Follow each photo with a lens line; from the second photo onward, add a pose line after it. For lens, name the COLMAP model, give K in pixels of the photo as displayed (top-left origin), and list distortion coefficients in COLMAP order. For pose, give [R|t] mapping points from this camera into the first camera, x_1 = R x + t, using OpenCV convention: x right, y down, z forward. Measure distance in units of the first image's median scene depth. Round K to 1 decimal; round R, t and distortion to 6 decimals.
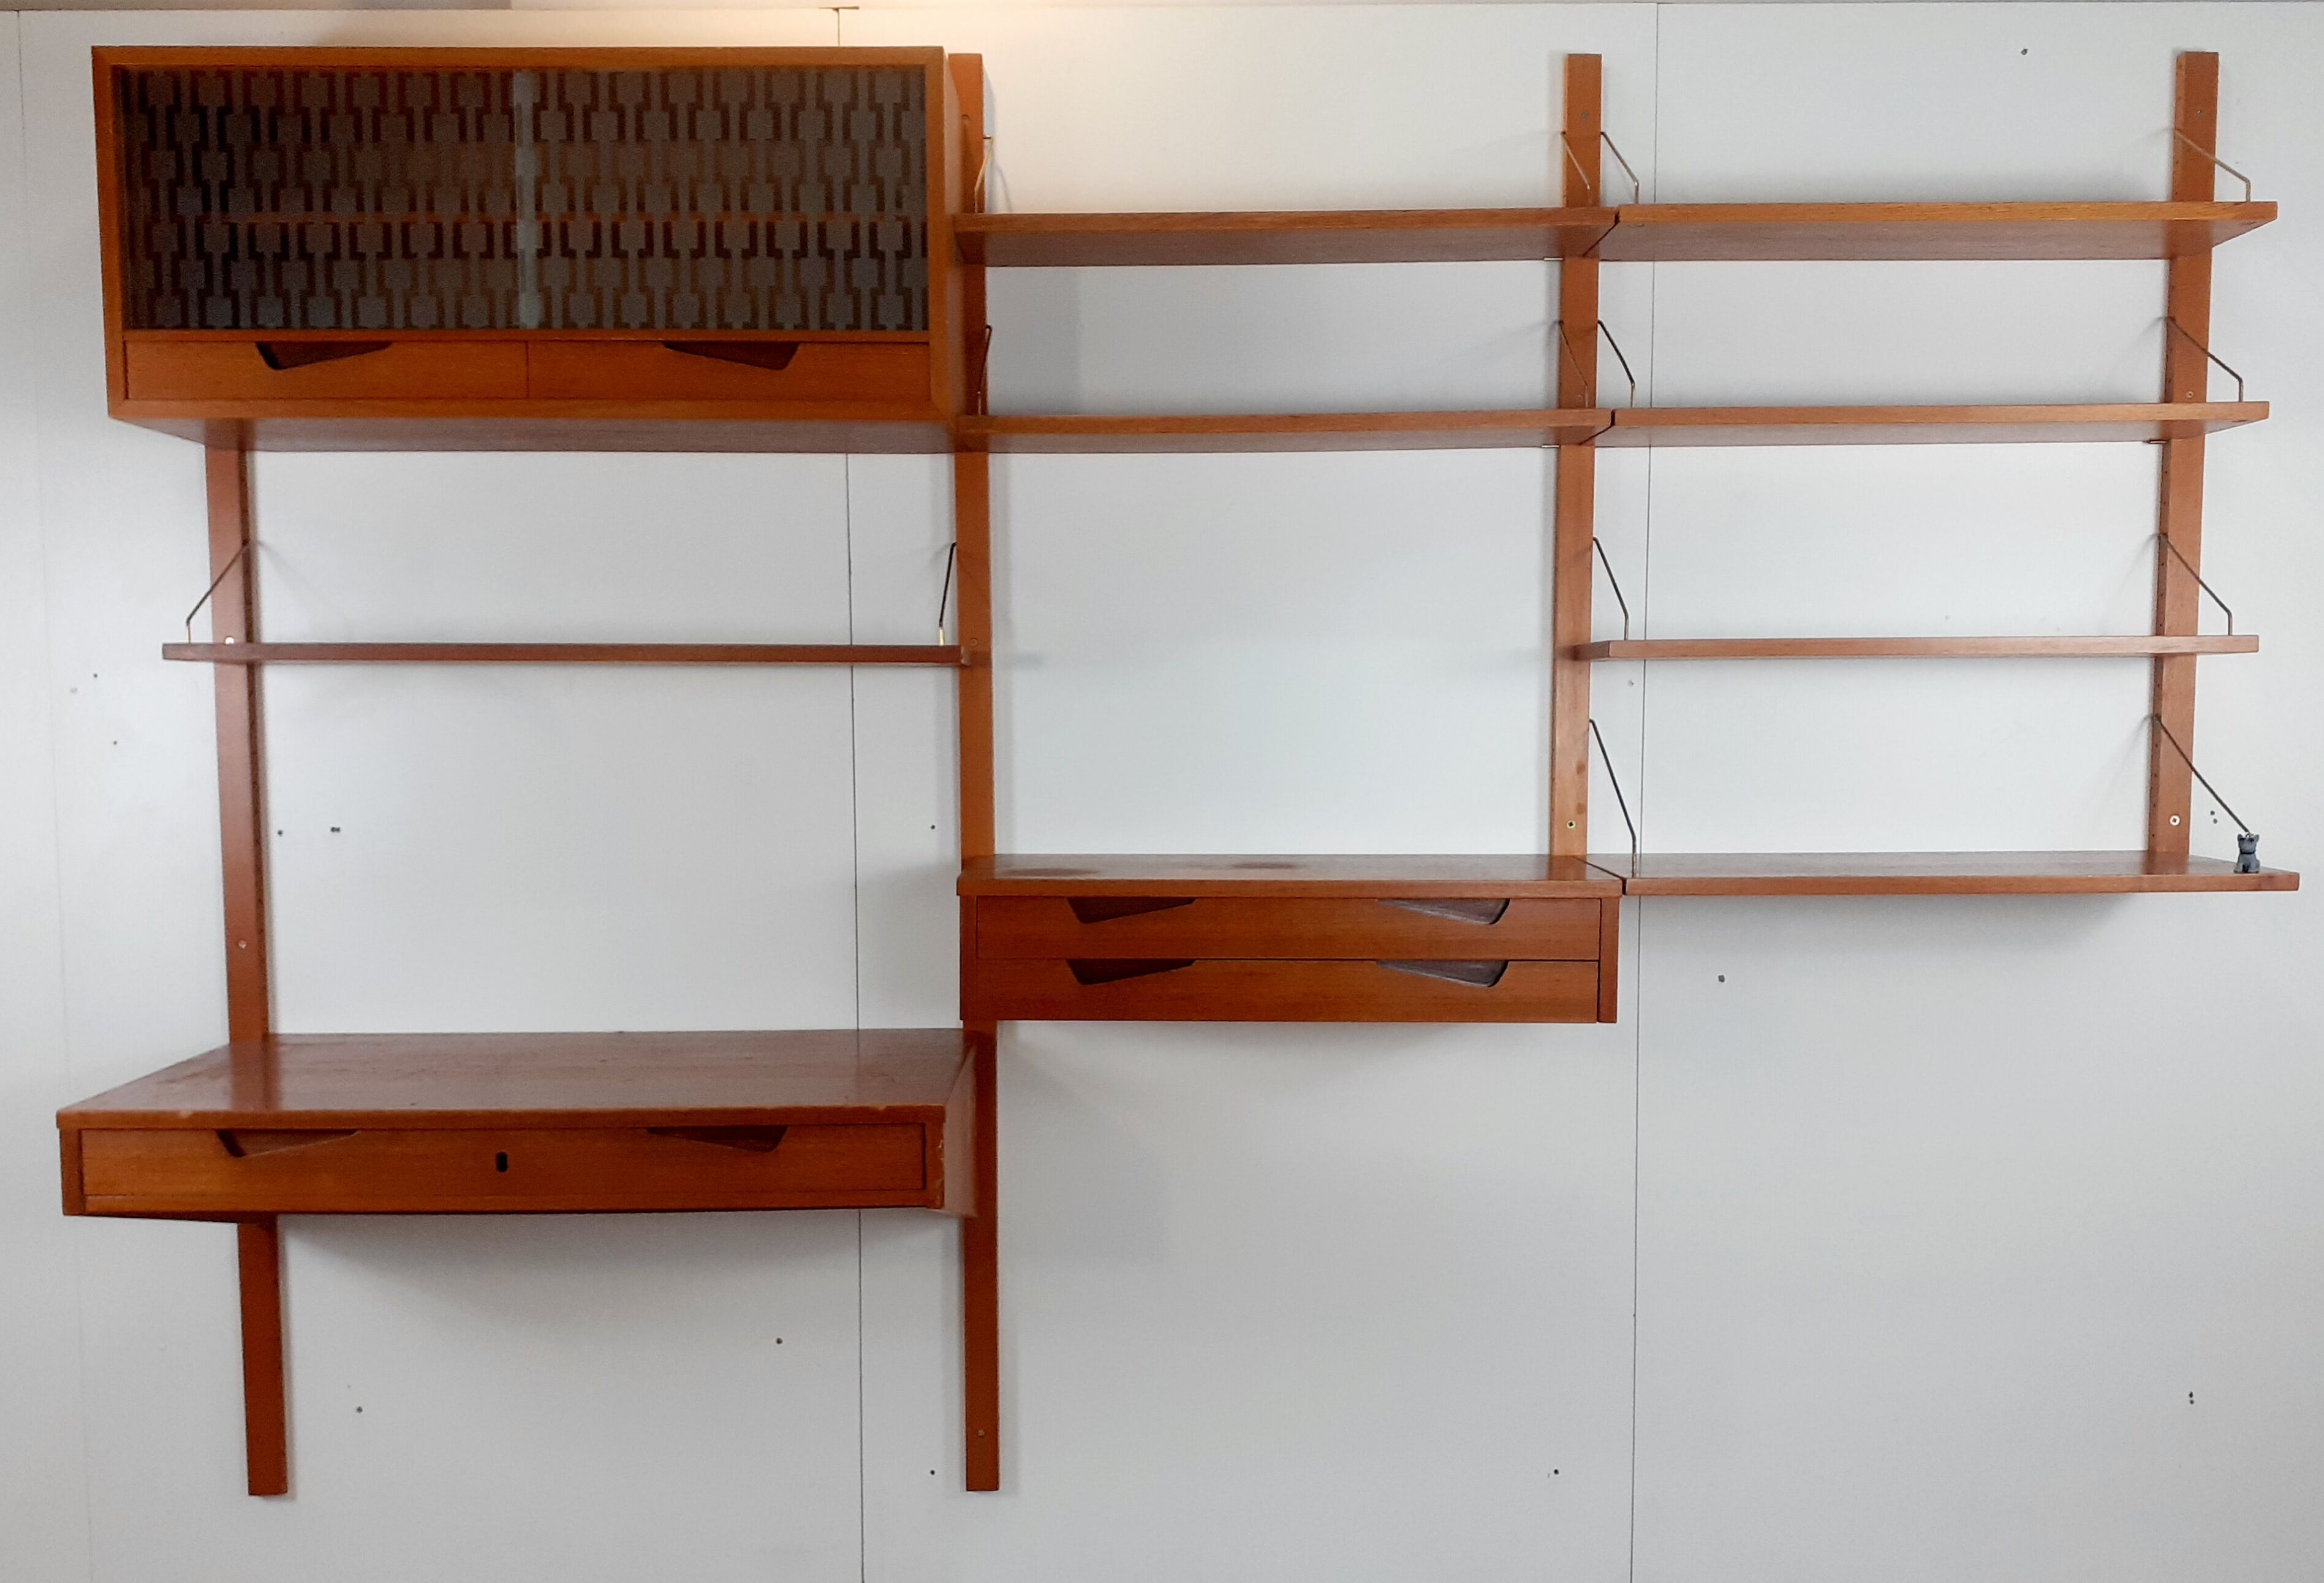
lens RADIAL K [[2022.4, 0, 1135.7], [0, 2022.4, 868.0], [0, 0, 1]] dist [0.017513, -0.034836]
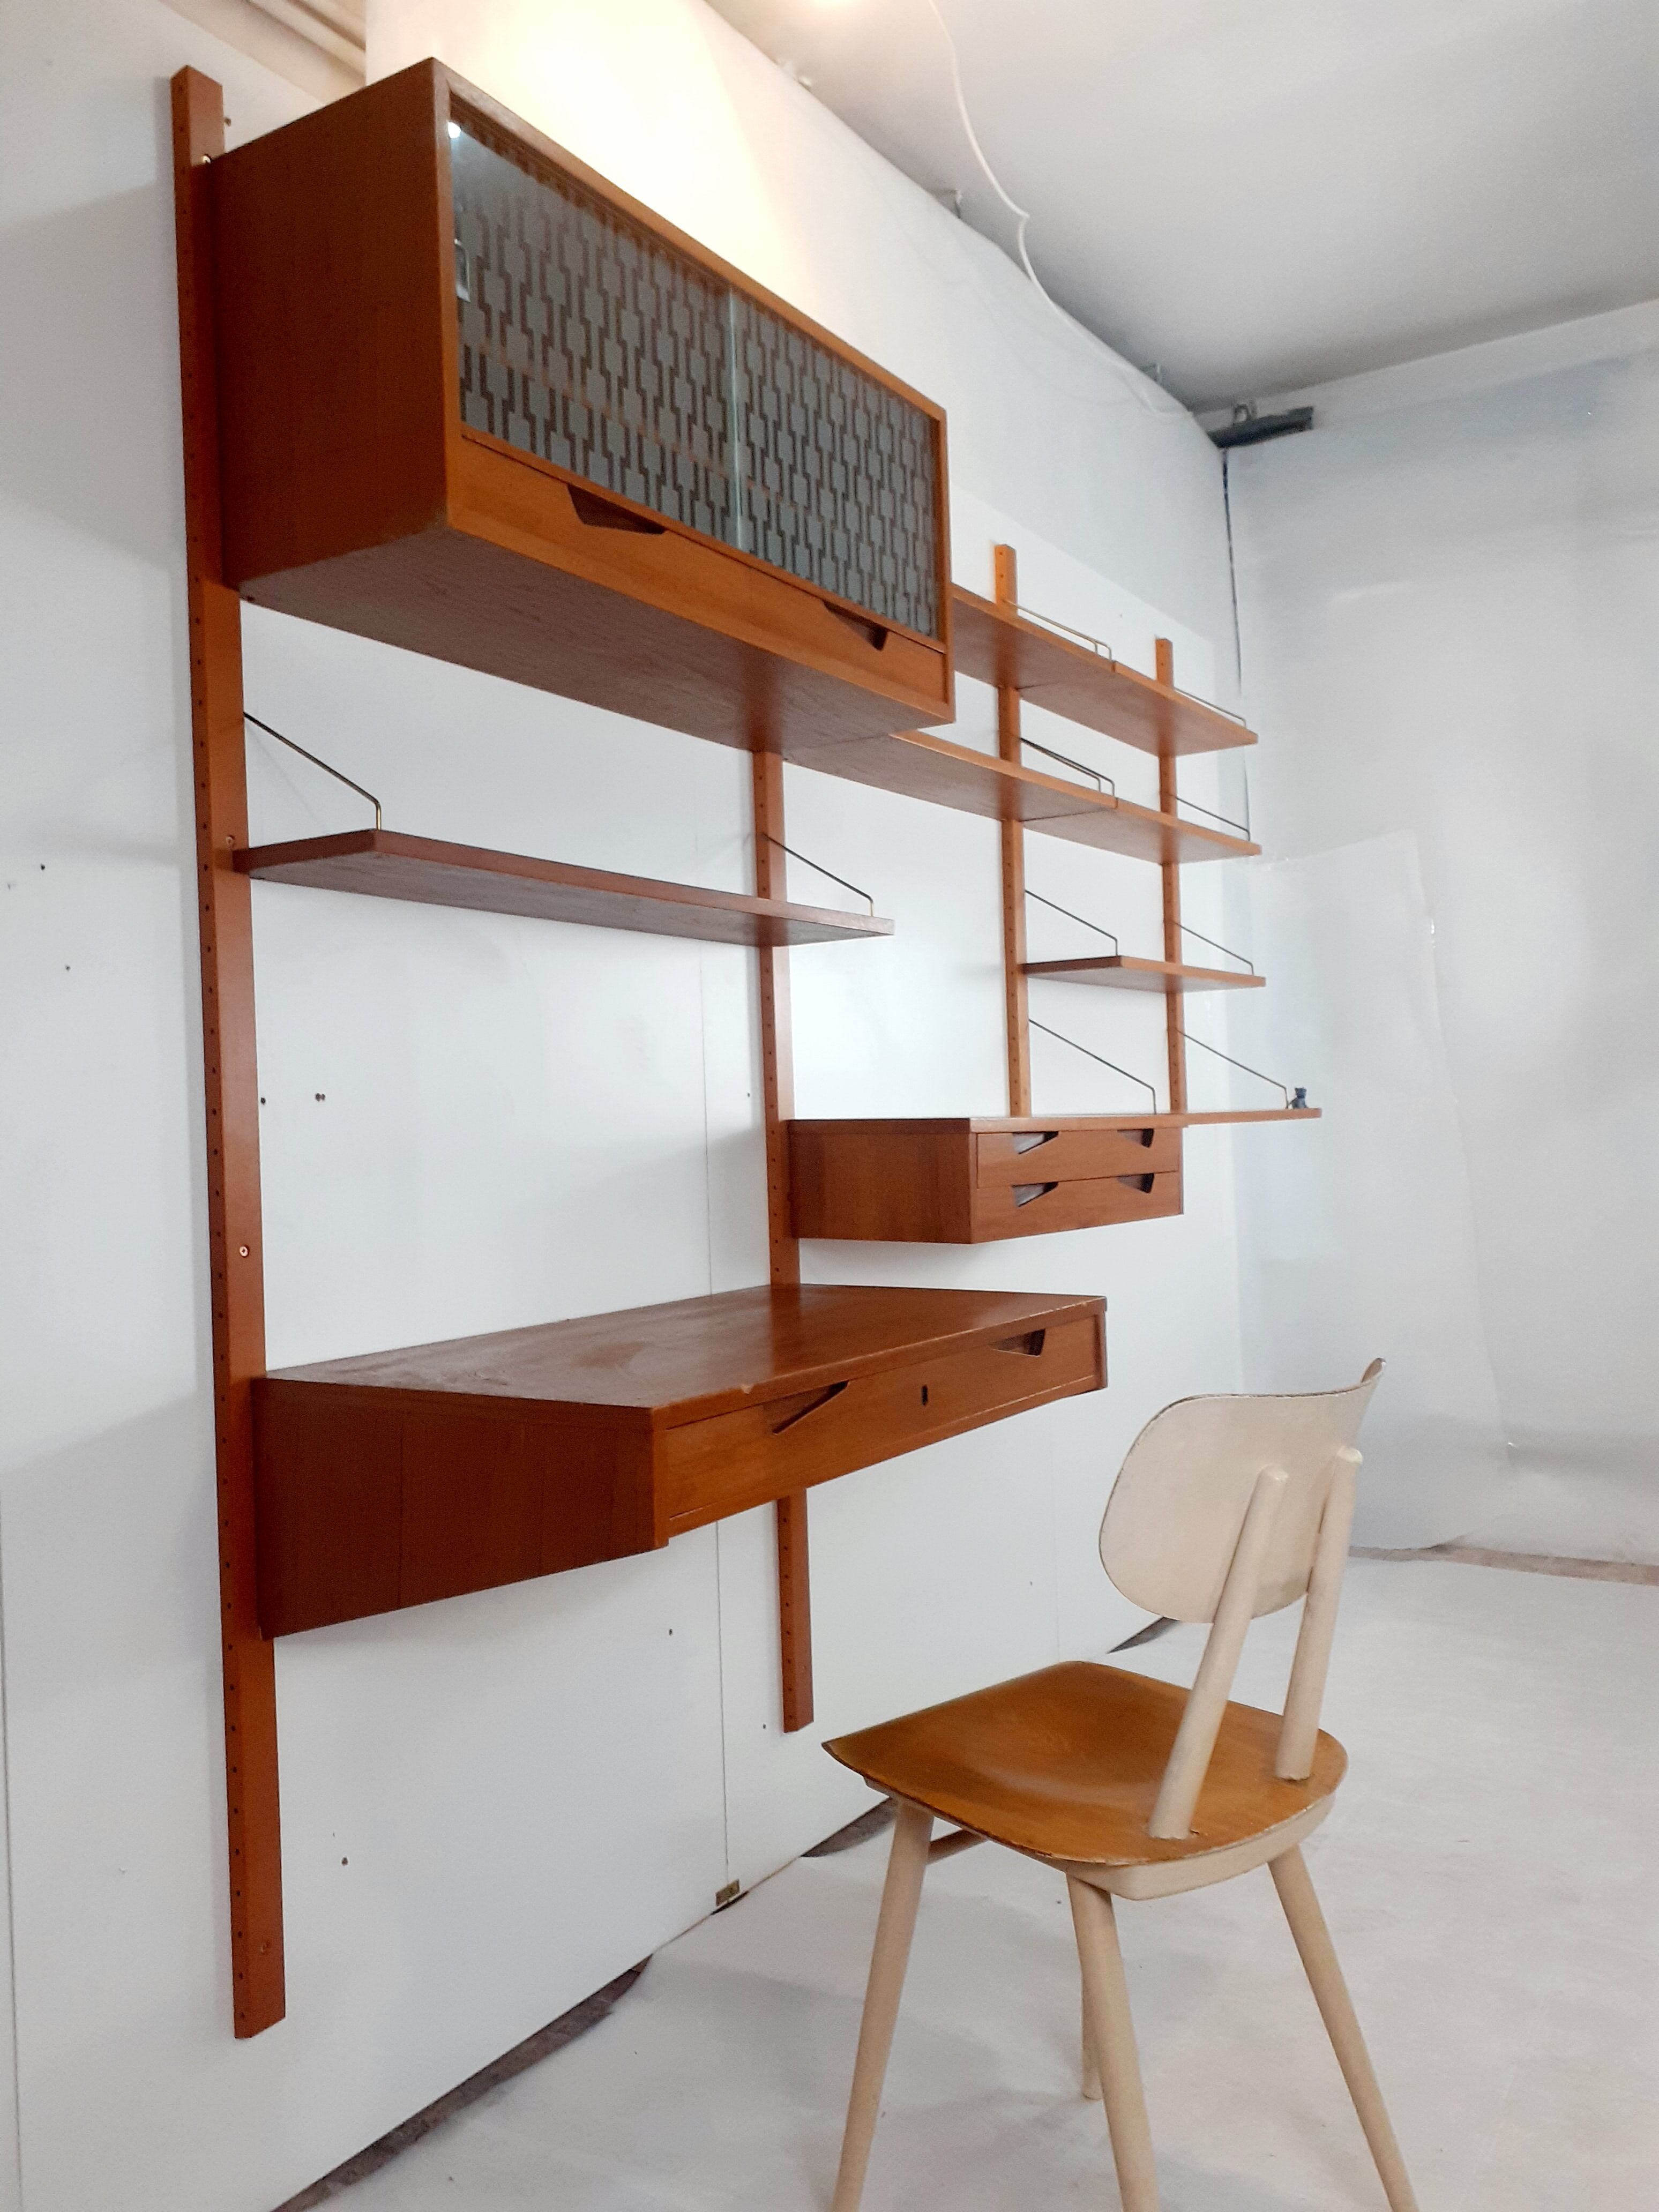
lens RADIAL K [[1777.4, 0, 816.0], [0, 1777.4, 1115.5], [0, 0, 1]] dist [0.011679, -0.020025]
pose [[0.537935, -0.007919, 0.842949, -0.947228], [0.100889, 0.993374, -0.055051, 0.049023], [-0.836927, 0.114658, 0.535169, 0.519372]]
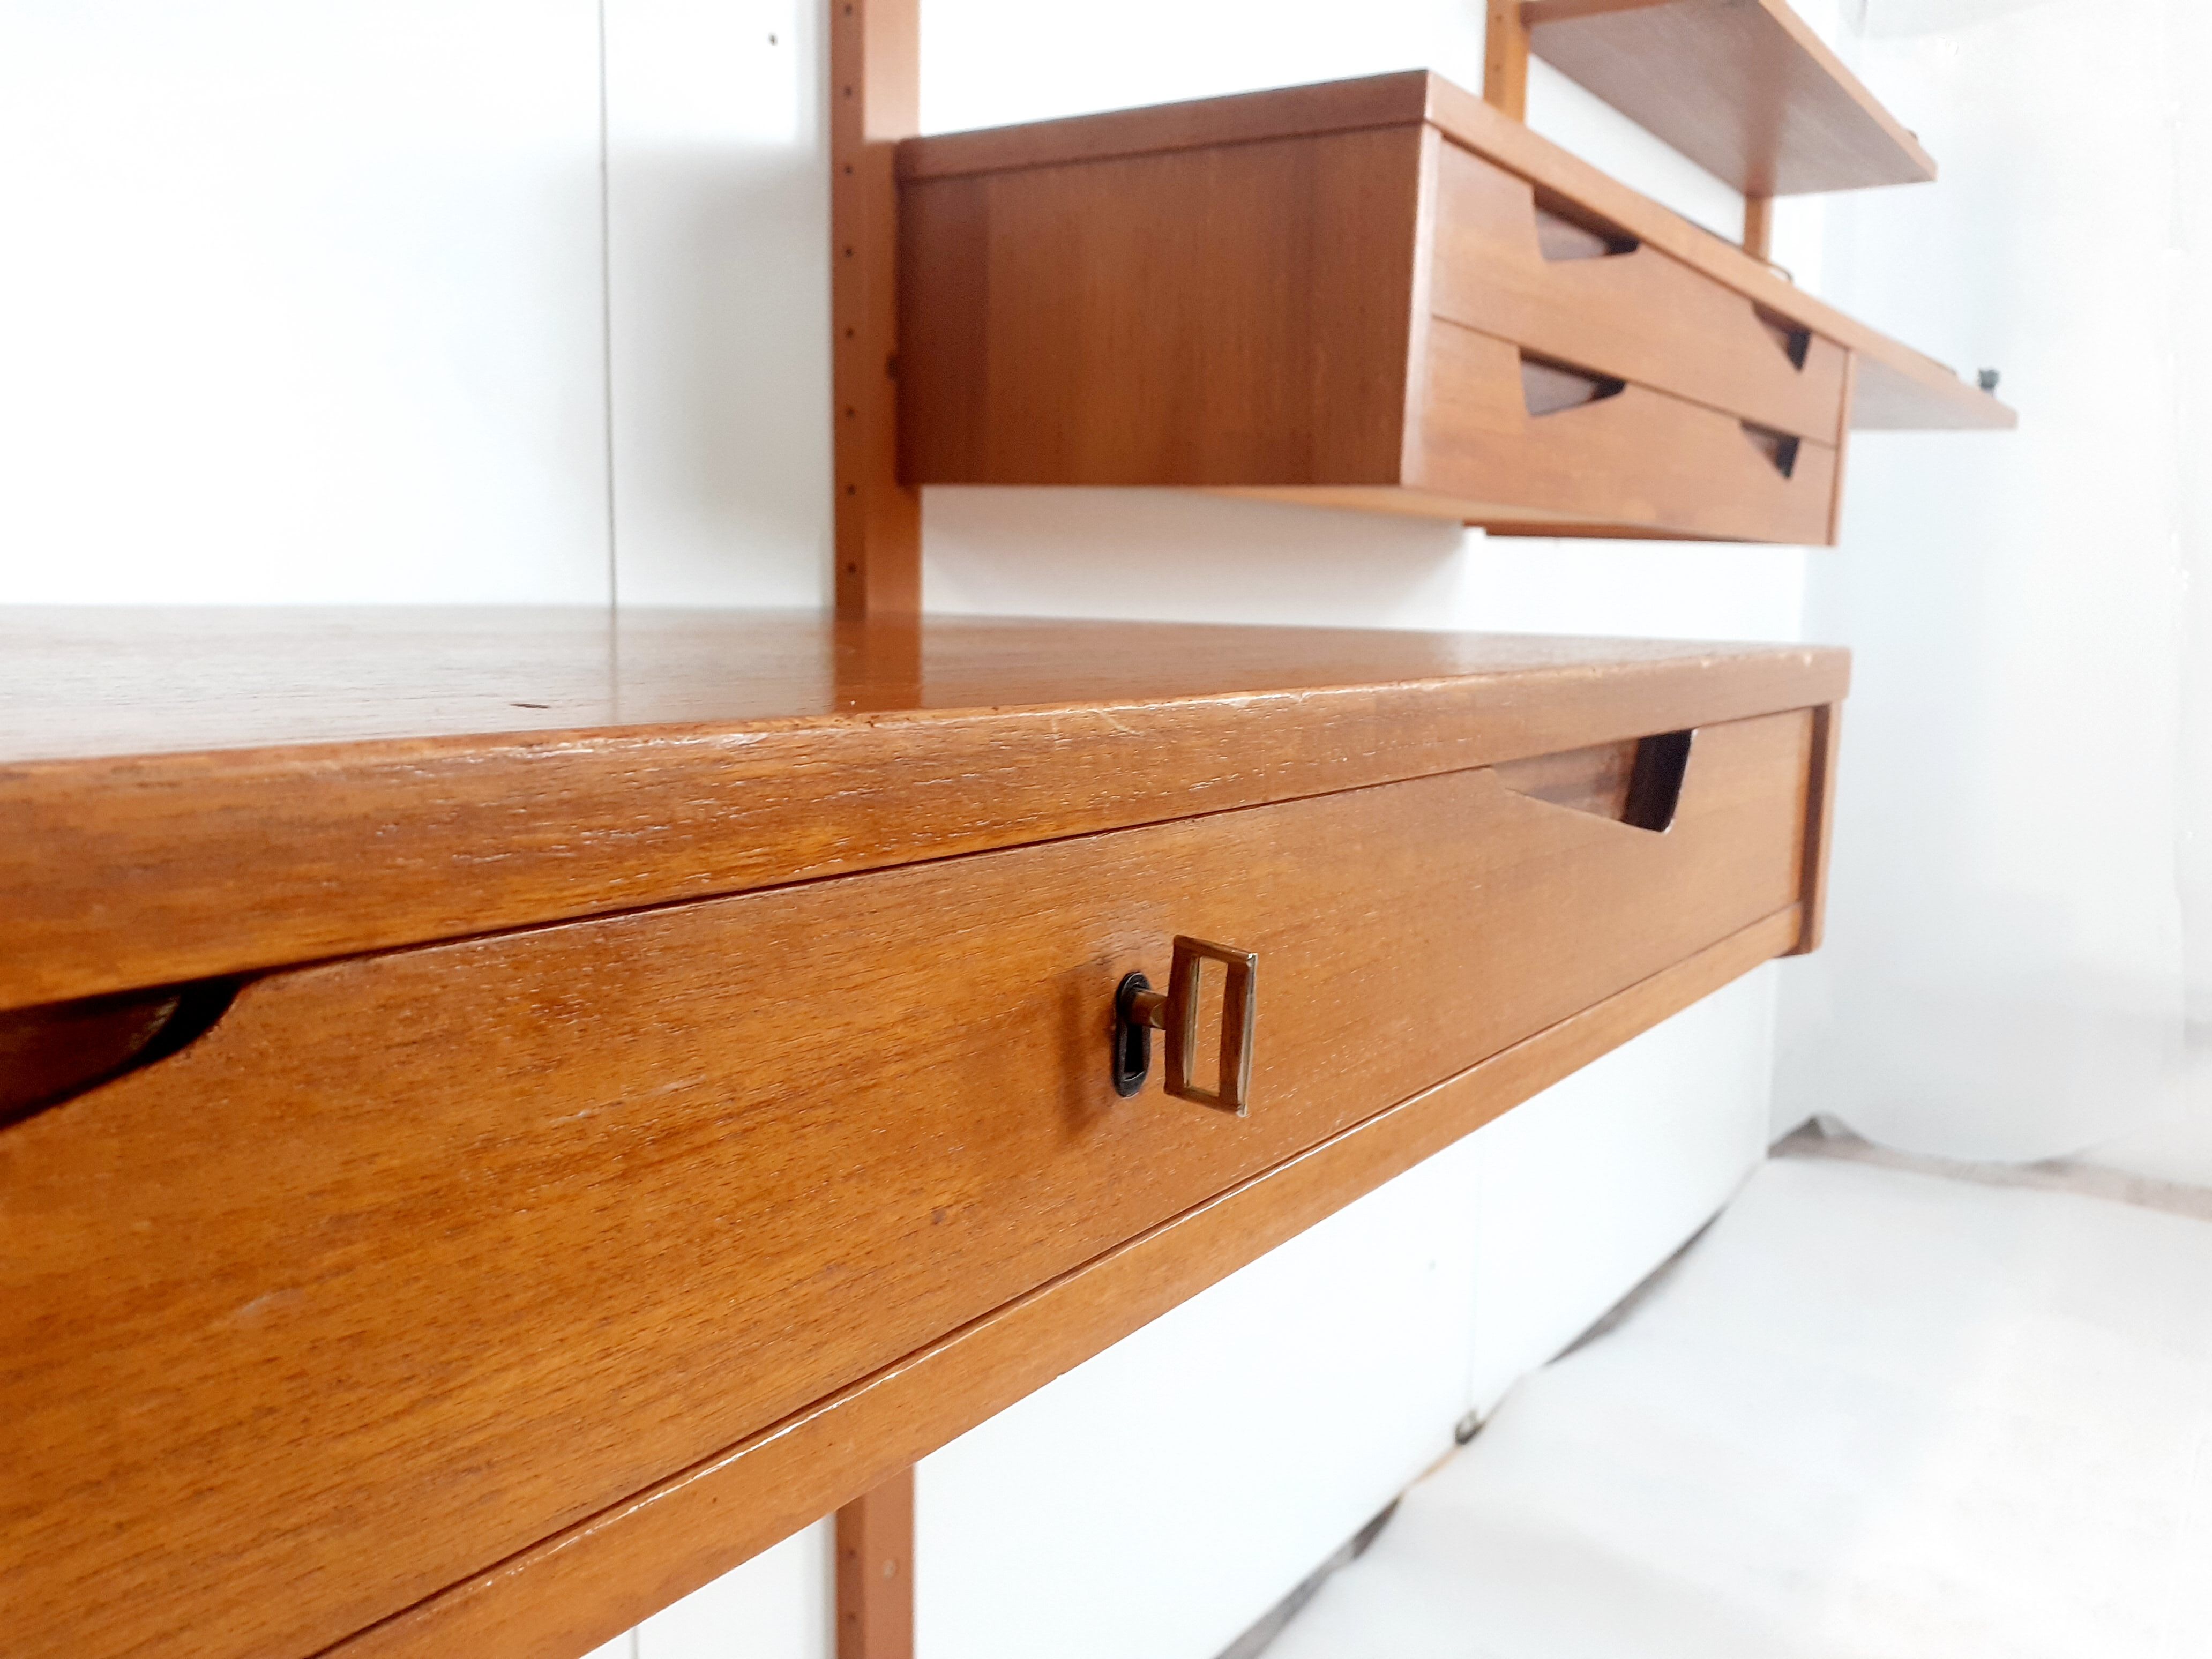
lens RADIAL K [[1777.4, 0, 1107.7], [0, 1777.4, 835.8], [0, 0, 1]] dist [0.011679, -0.020025]
pose [[0.575000, -0.095531, 0.812557, -0.372879], [0.048001, 0.995388, 0.083059, 0.107449], [-0.816744, -0.008756, 0.576933, 0.836144]]
